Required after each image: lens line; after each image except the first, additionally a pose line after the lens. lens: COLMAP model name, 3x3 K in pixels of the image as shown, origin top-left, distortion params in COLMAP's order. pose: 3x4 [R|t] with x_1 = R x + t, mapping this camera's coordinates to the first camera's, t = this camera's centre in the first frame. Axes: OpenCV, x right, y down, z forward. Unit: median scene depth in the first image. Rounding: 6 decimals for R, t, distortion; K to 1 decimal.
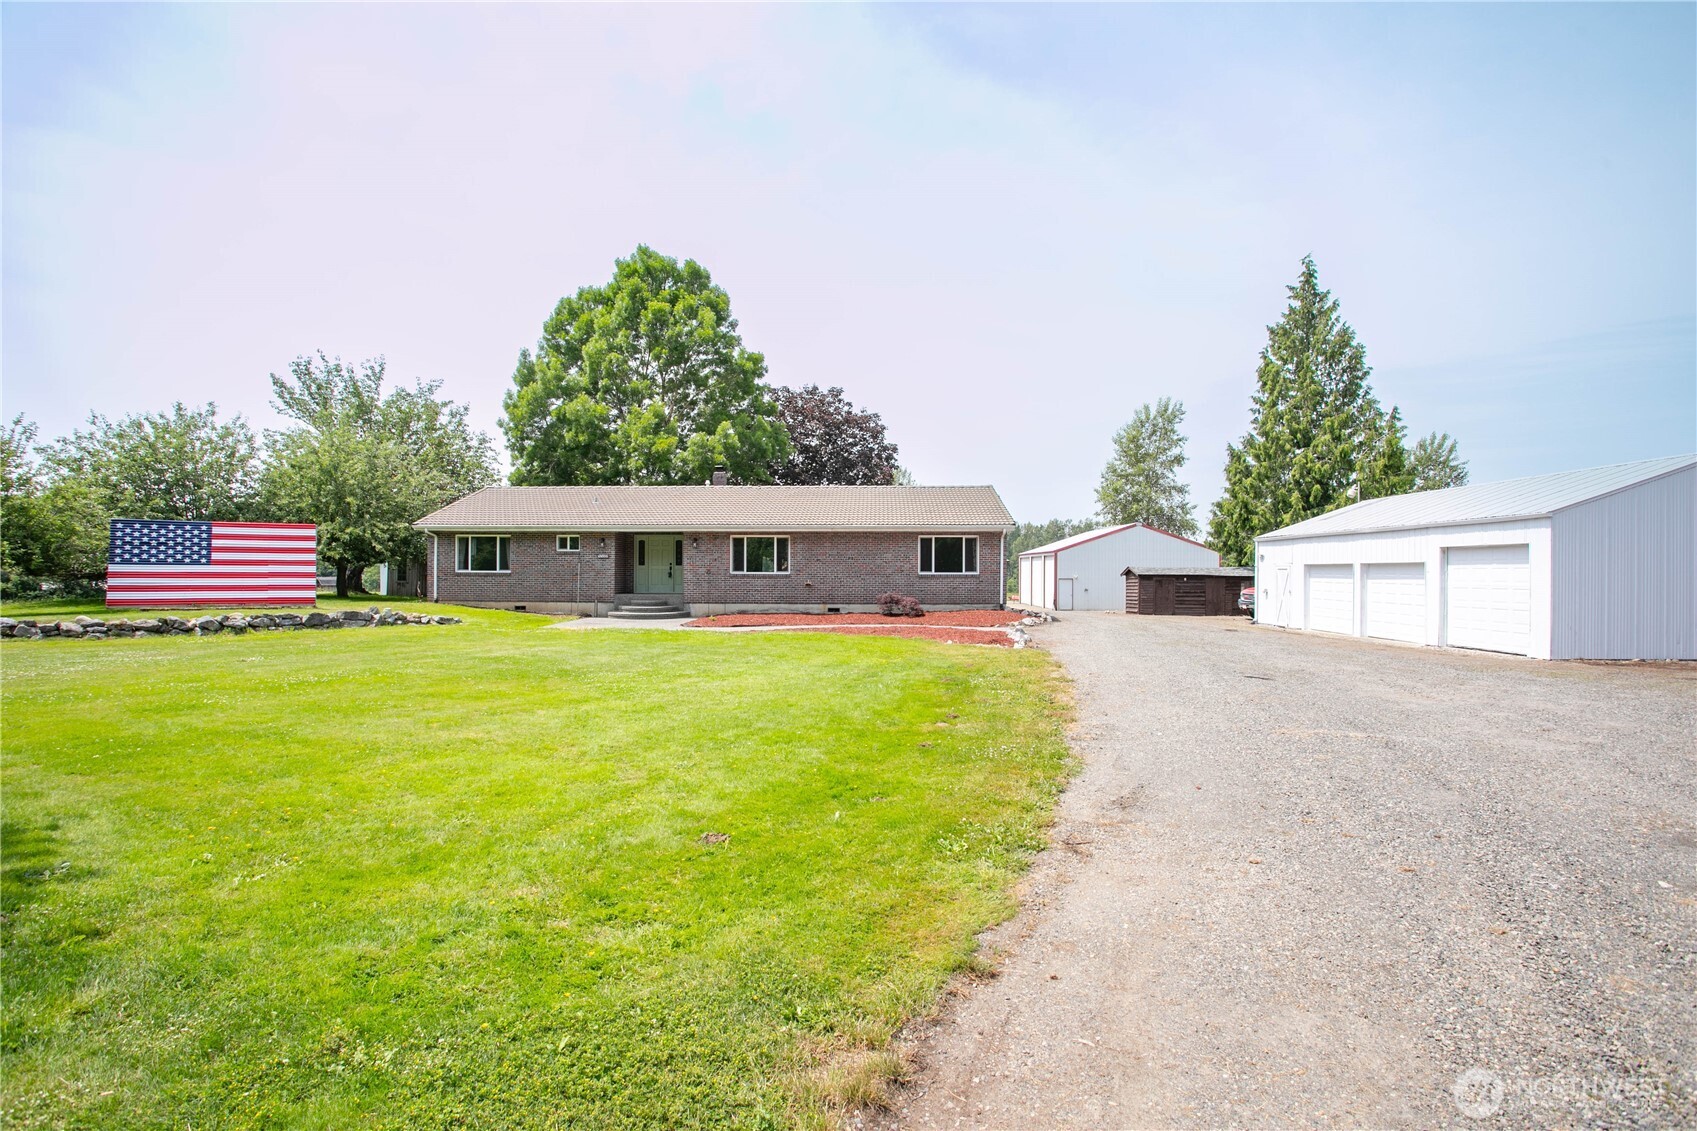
lens RADIAL K [[873.1, 0, 840.8], [0, 873.1, 569.2], [0, 0, 1]] dist [-0.036964, 0.002418]
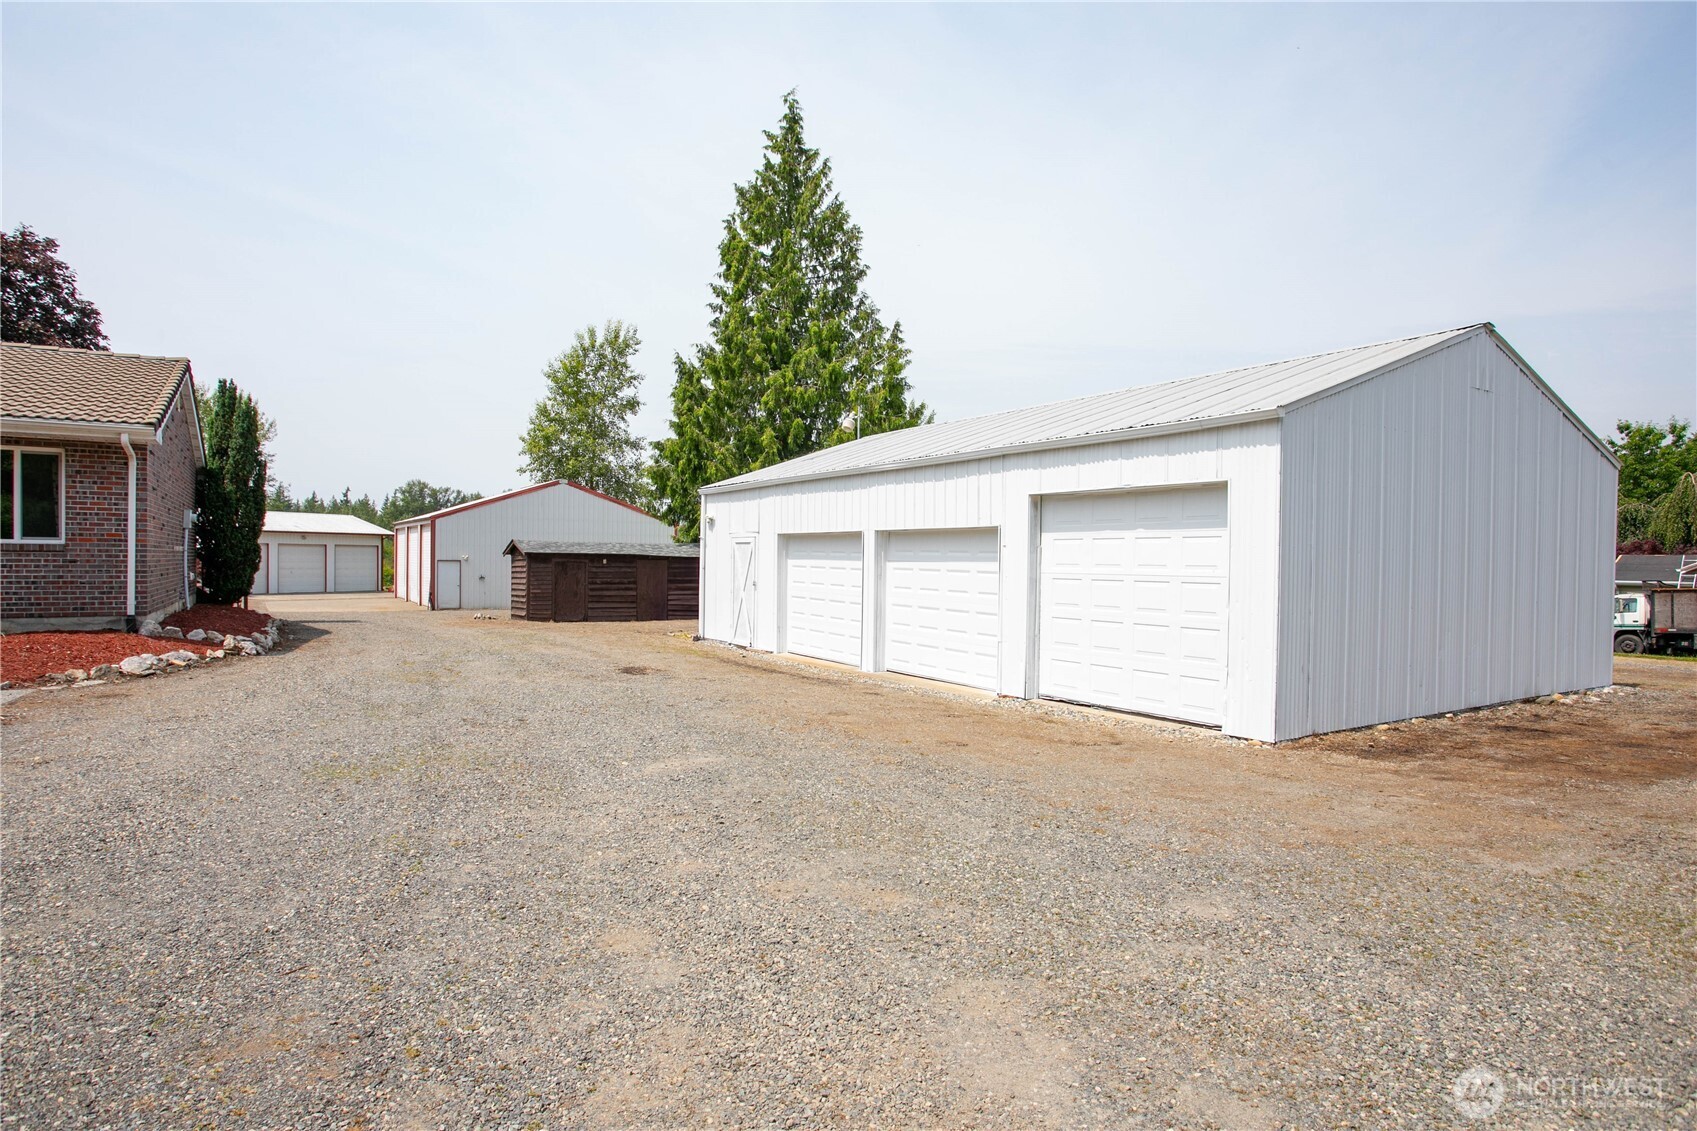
lens RADIAL K [[995.6, 0, 845.6], [0, 995.6, 562.7], [0, 0, 1]] dist [-0.031898, 0.000044]
pose [[0.848142, 0.005357, 0.529742, 0.179243], [-0.011101, 0.999909, 0.007662, 0.005469], [-0.529653, -0.012379, 0.848124, 0.332283]]
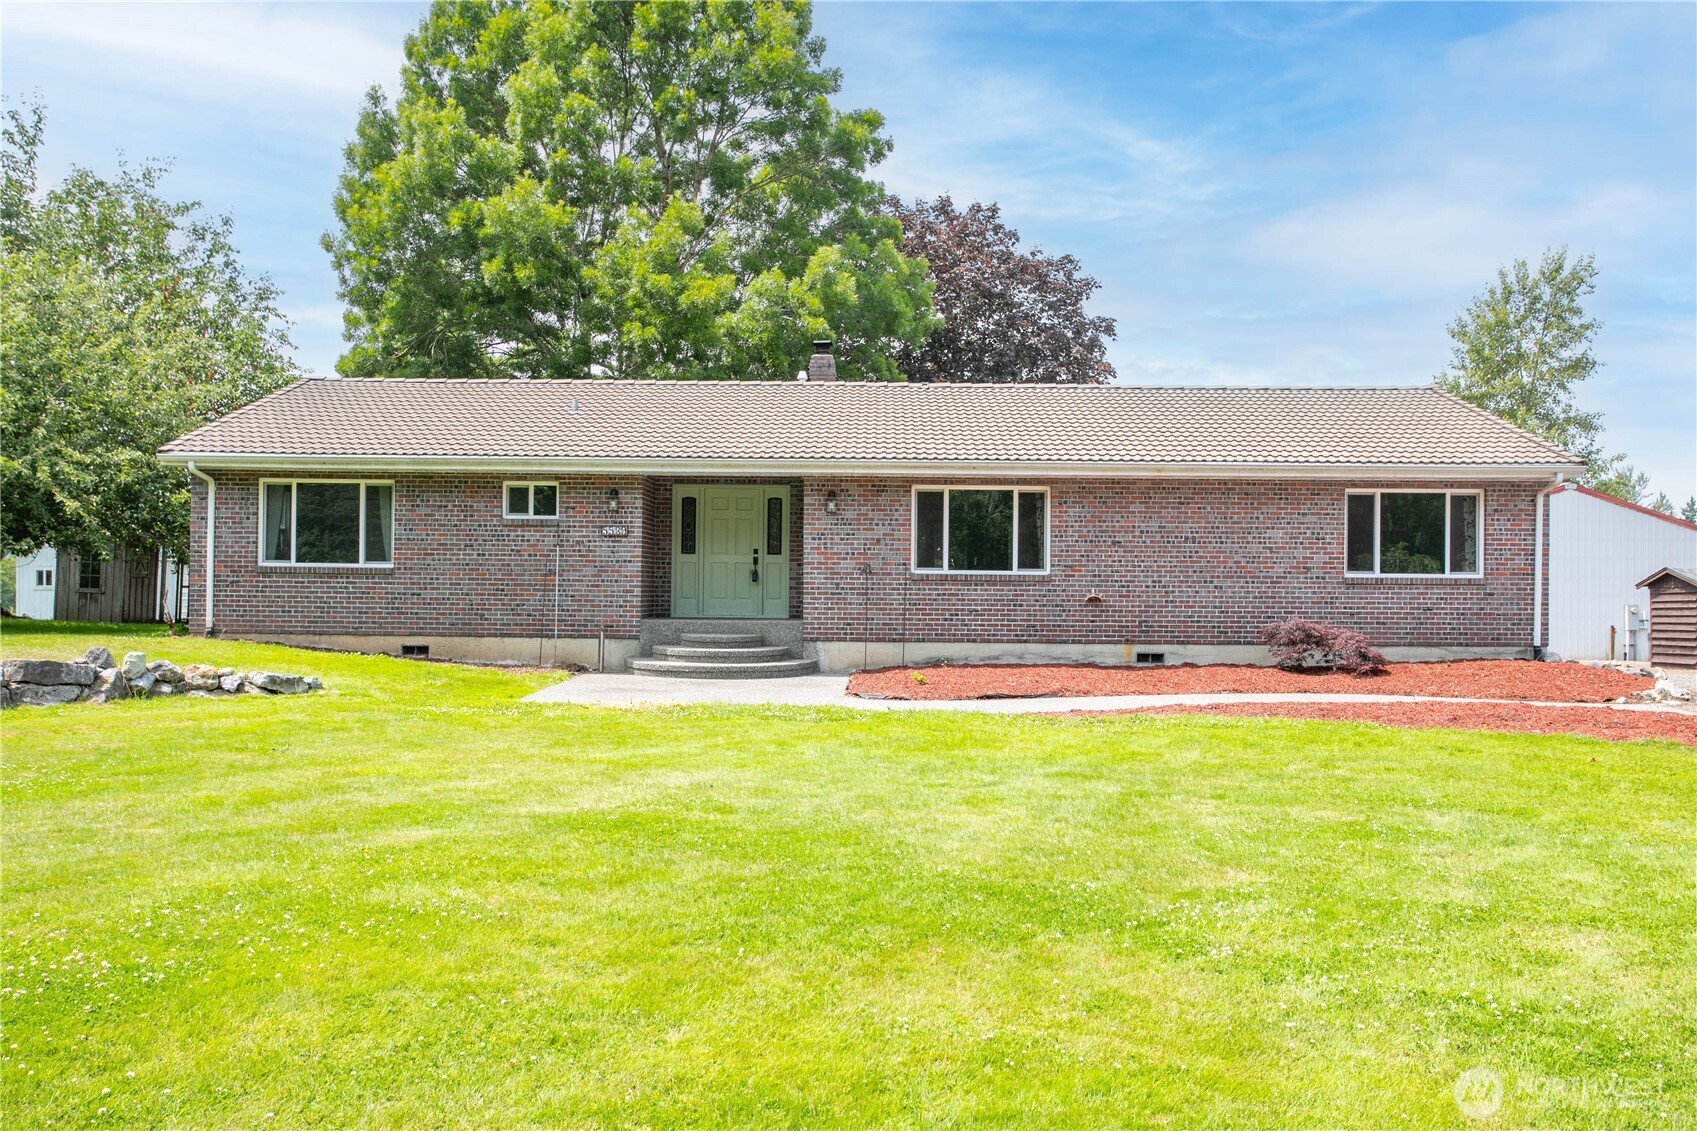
lens RADIAL K [[1530.6, 0, 854.9], [0, 1530.6, 564.4], [0, 0, 1]] dist [0.033160, 0.046036]
pose [[0.999536, 0.006337, 0.029789, -0.140937], [-0.006053, 0.999935, -0.009614, 0.006560], [-0.029848, 0.009429, 0.999510, 0.189883]]
